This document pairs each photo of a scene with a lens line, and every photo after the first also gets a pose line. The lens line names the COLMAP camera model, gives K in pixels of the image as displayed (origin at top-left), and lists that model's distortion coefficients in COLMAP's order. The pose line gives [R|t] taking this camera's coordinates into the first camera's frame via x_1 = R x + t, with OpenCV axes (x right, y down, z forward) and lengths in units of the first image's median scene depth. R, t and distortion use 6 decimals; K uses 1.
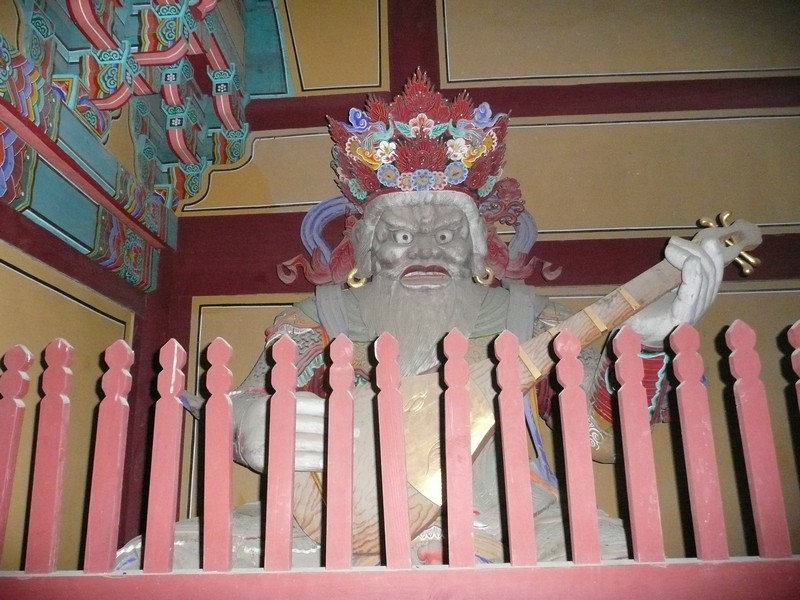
lens RADIAL K [[680.9, 0, 396.4], [0, 680.9, 299.8], [0, 0, 1]] dist [-0.031547, 0.048808]
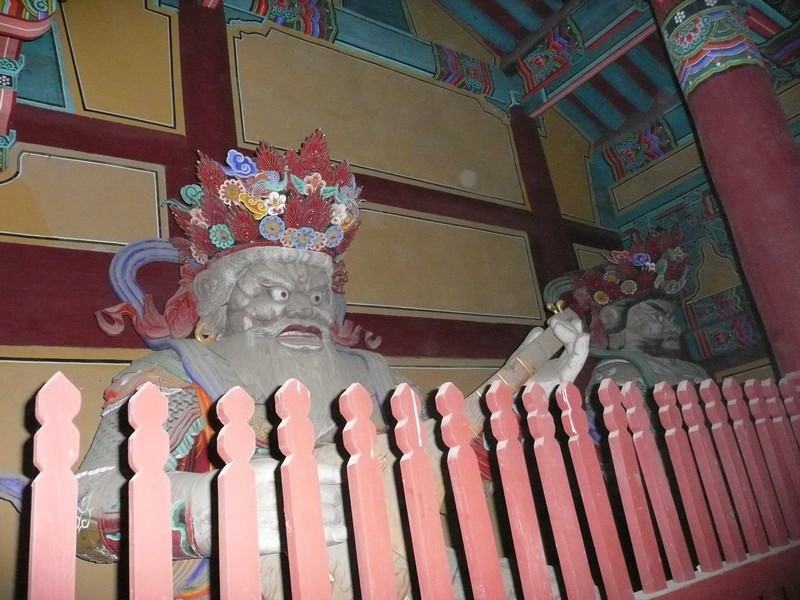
lens RADIAL K [[680.9, 0, 395.5], [0, 680.9, 300.3], [0, 0, 1]] dist [-0.031547, 0.048808]
pose [[0.782372, 0.101558, 0.614475, -0.448841], [-0.029092, 0.991498, -0.126831, 0.032641], [-0.622131, 0.081353, 0.778675, 0.162224]]
